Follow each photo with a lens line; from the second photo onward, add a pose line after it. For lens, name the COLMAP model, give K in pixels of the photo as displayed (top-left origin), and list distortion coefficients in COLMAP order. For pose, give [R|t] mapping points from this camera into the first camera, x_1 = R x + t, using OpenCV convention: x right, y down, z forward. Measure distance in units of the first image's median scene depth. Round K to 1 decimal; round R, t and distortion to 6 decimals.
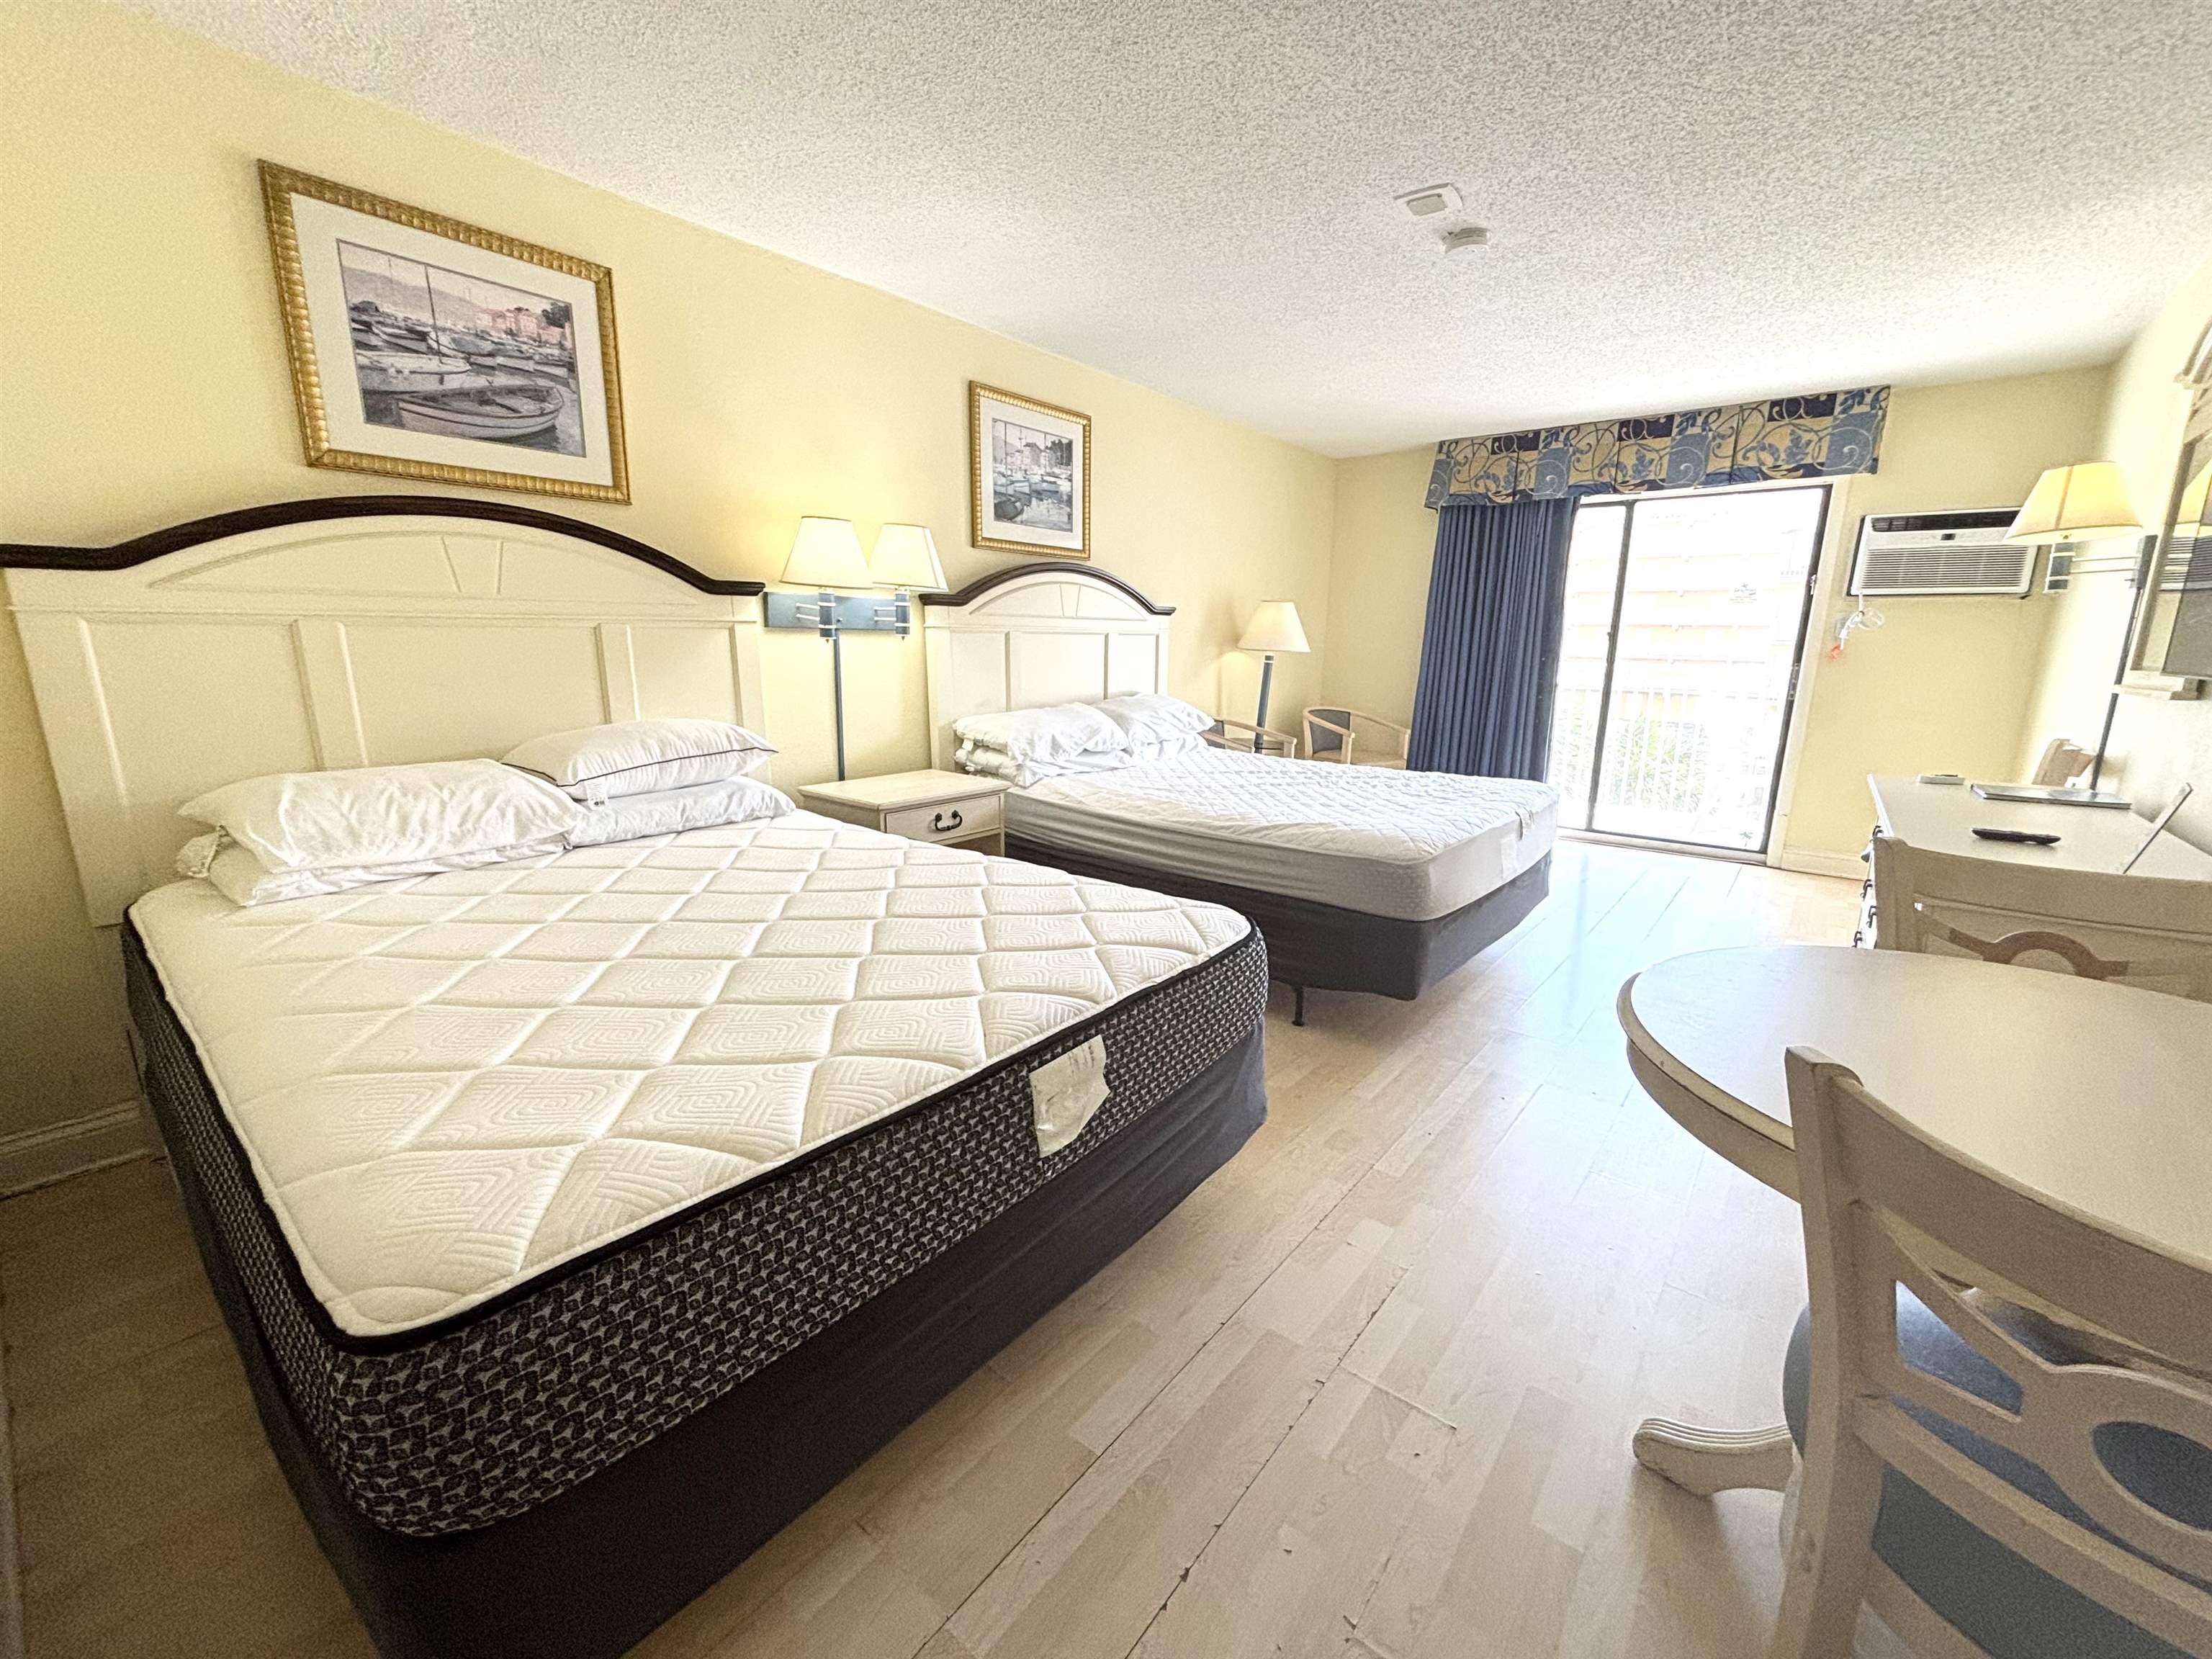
lens RADIAL K [[892.0, 0, 1107.4], [0, 892.0, 826.2], [0, 0, 1]] dist [0.000540, 0.000384]
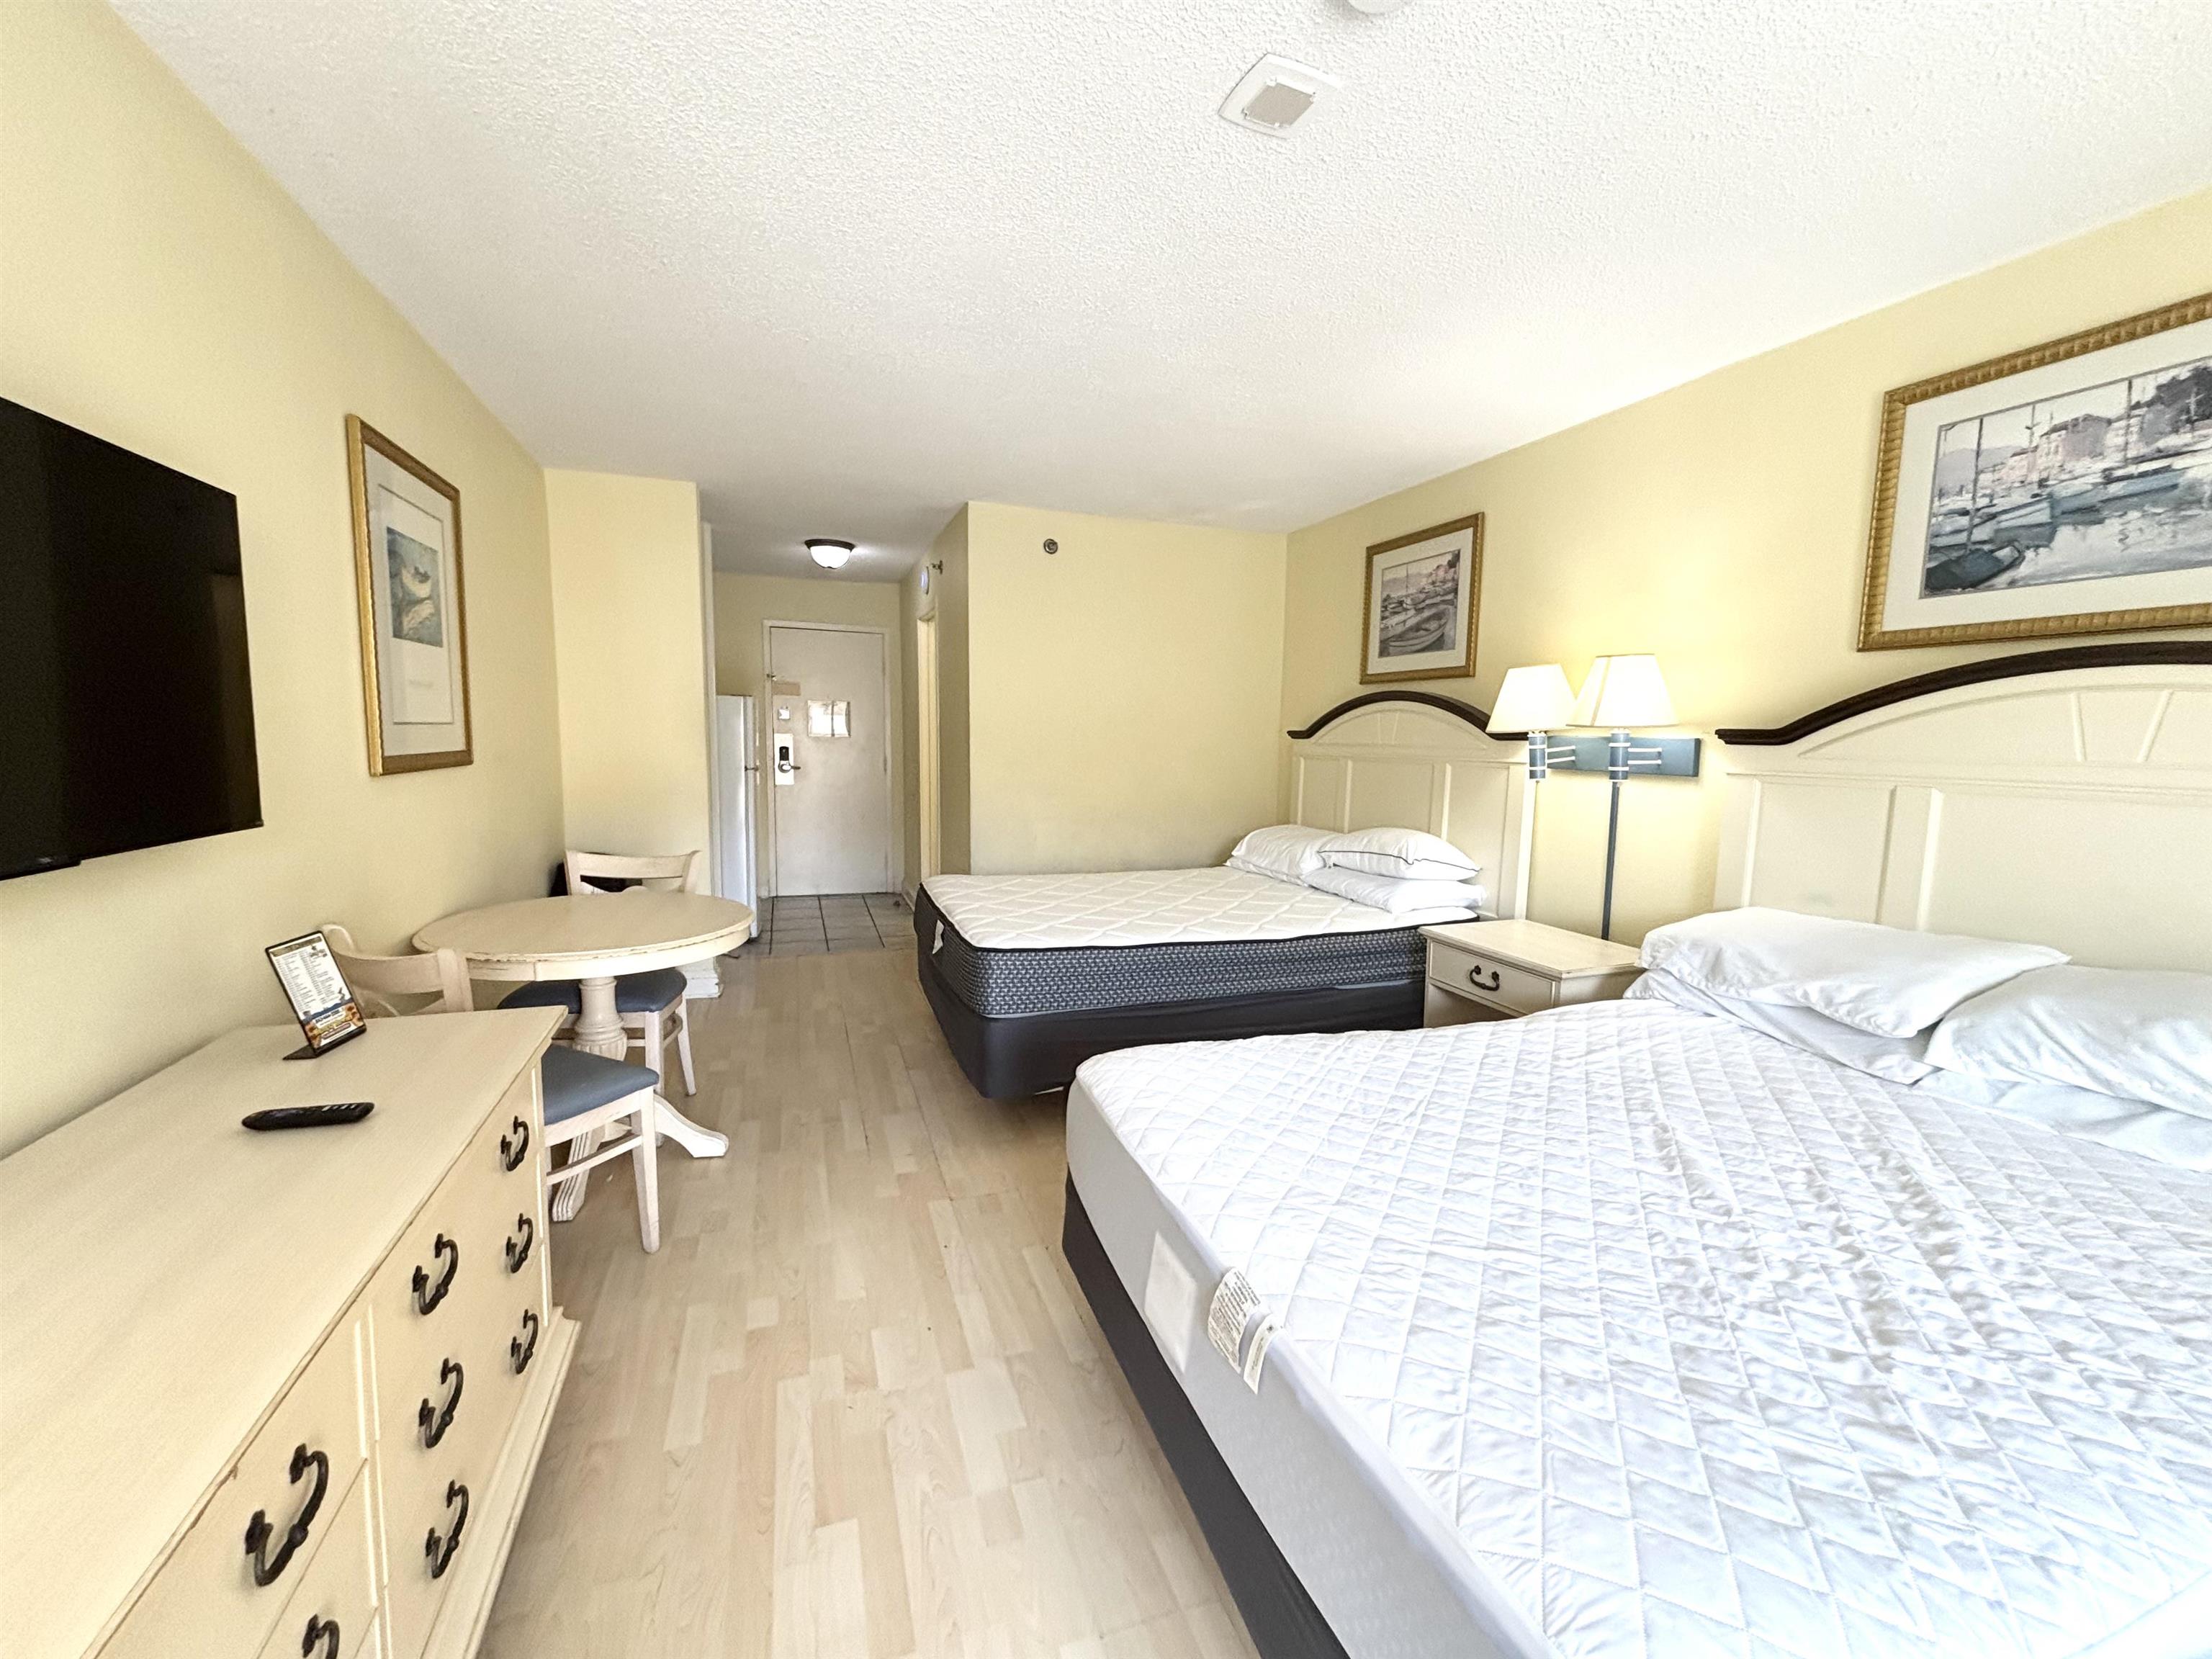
lens RADIAL K [[887.0, 0, 1098.6], [0, 887.0, 828.2], [0, 0, 1]] dist [0.003879, -0.003208]
pose [[-0.521247, 0.071556, -0.850401, 0.554783], [-0.198640, 0.958936, 0.202444, -0.182083], [0.829966, 0.274447, -0.485628, 0.756638]]
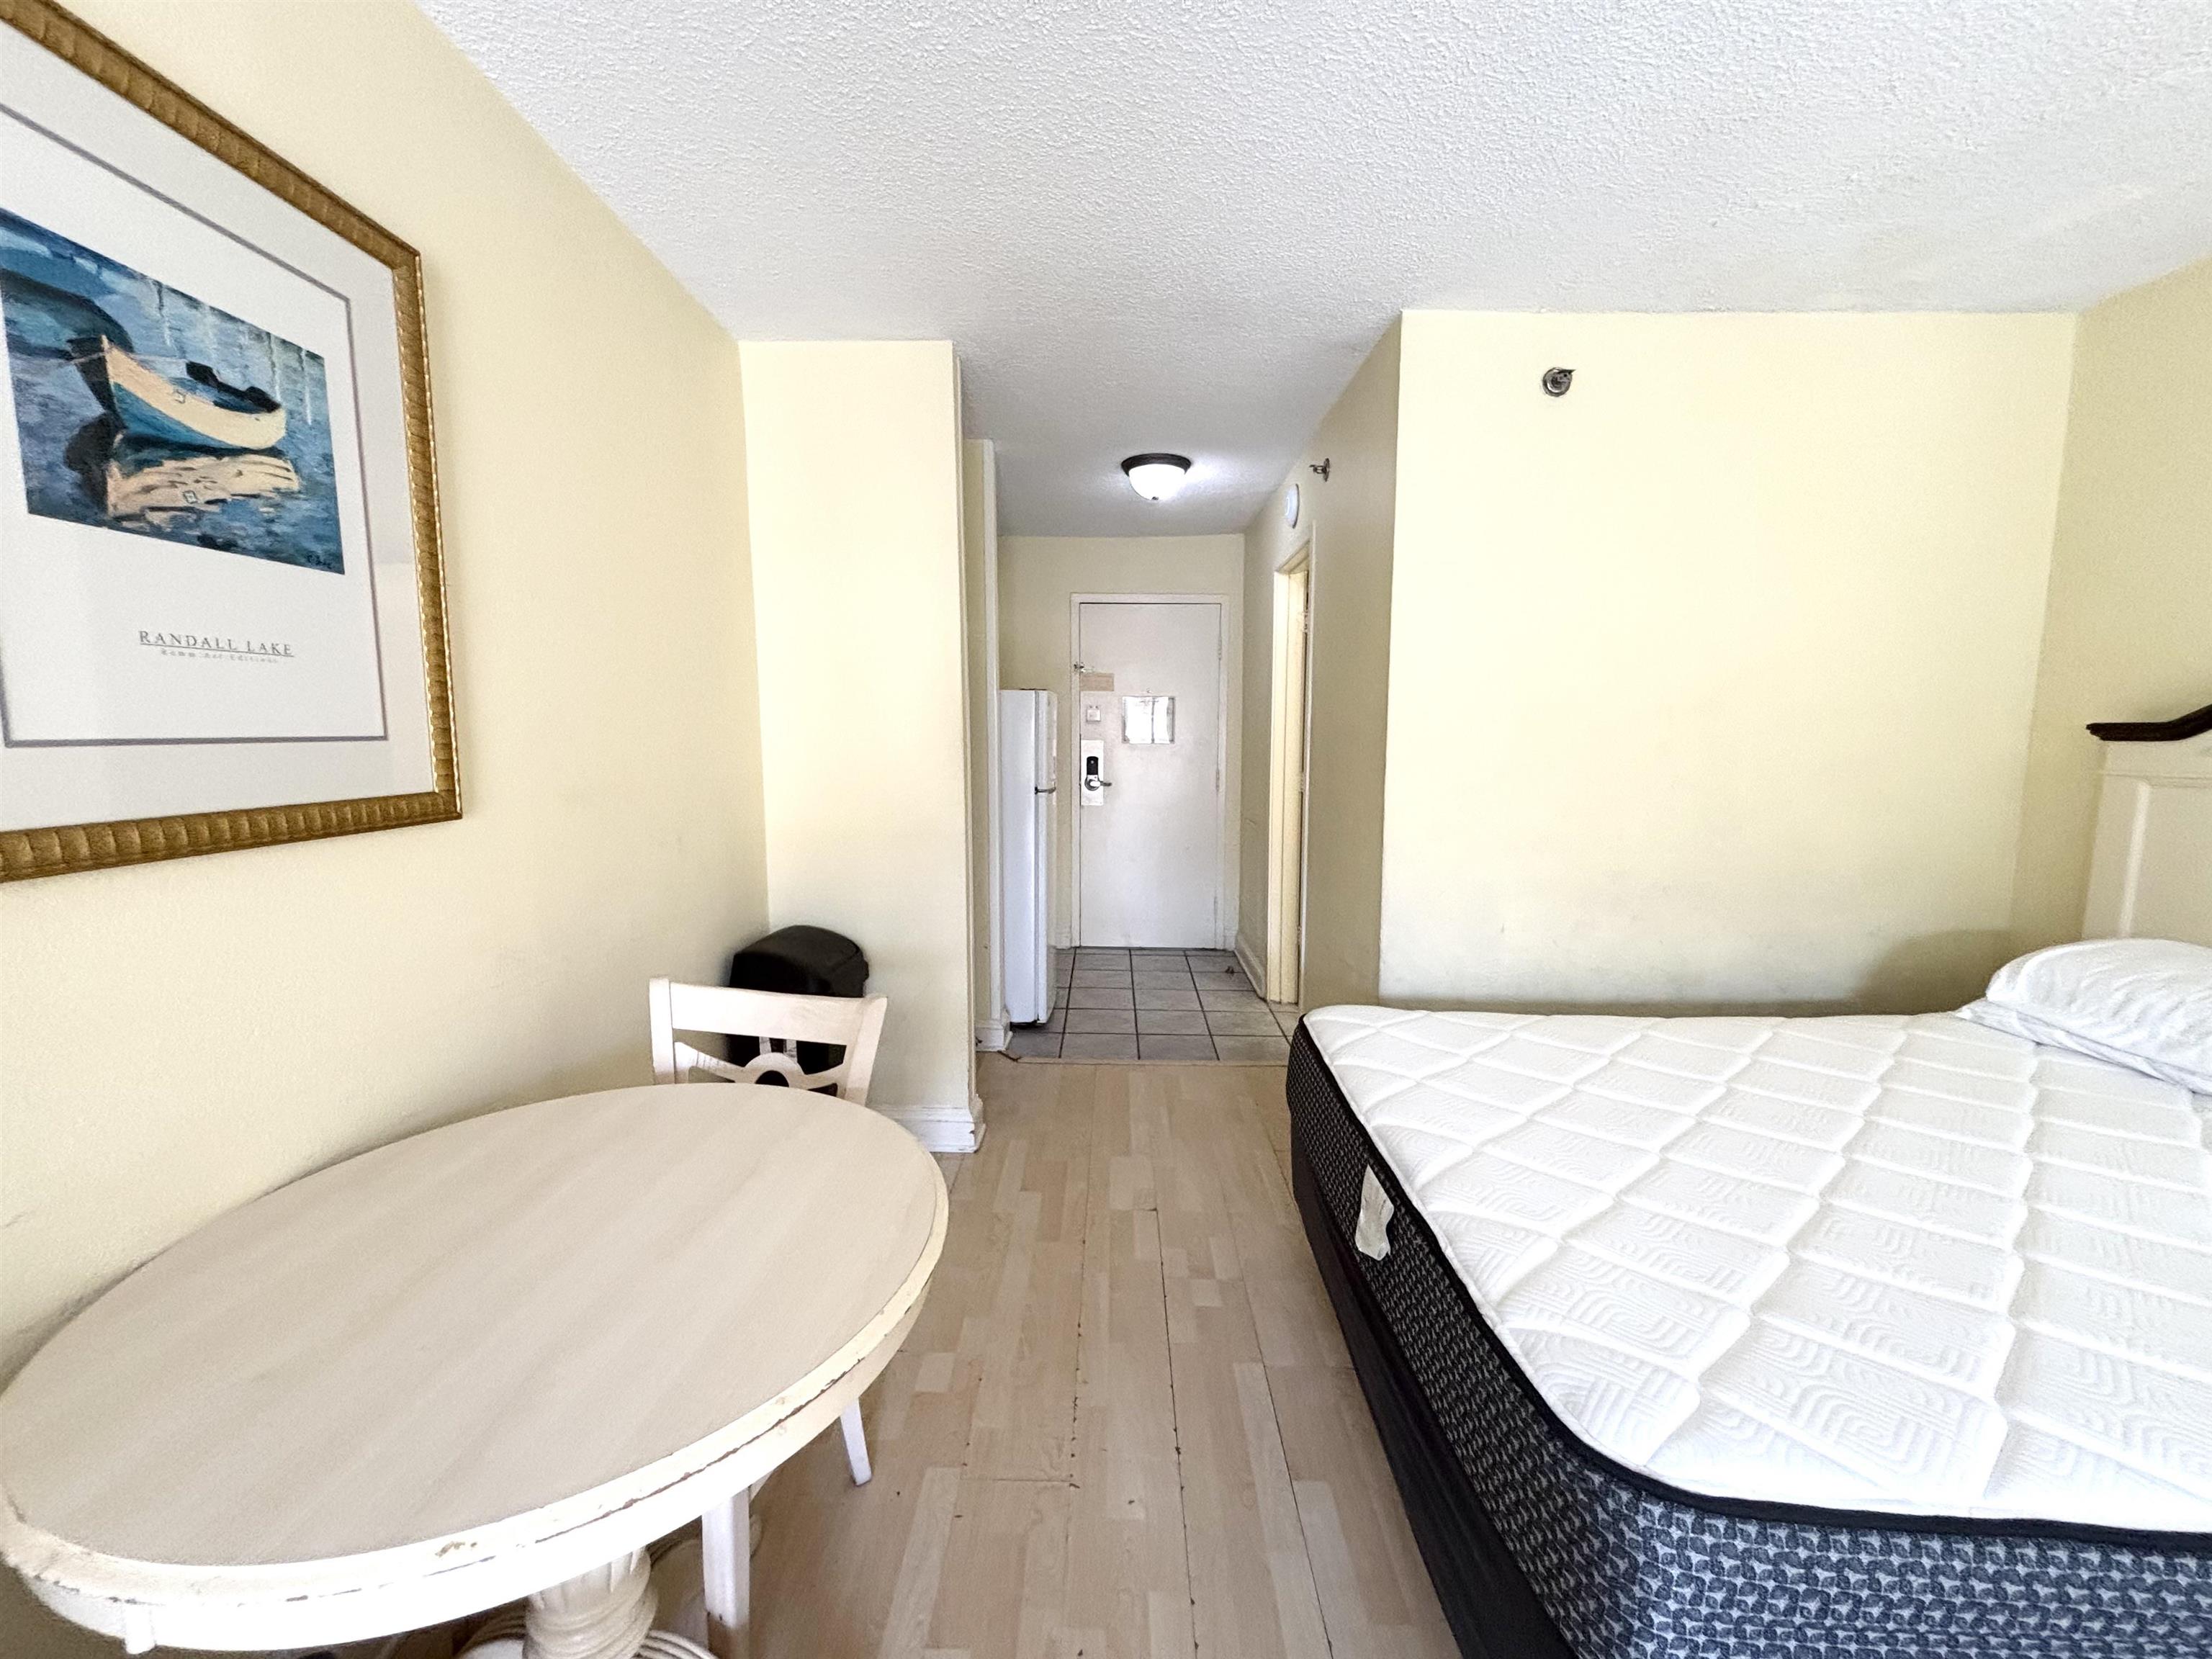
lens RADIAL K [[884.4, 0, 1102.5], [0, 884.4, 829.6], [0, 0, 1]] dist [-0.001544, -0.000241]
pose [[-0.780404, 0.056831, -0.622688, 0.261619], [-0.139011, 0.955169, 0.261397, -0.118864], [0.609628, 0.290555, -0.737517, 0.437348]]
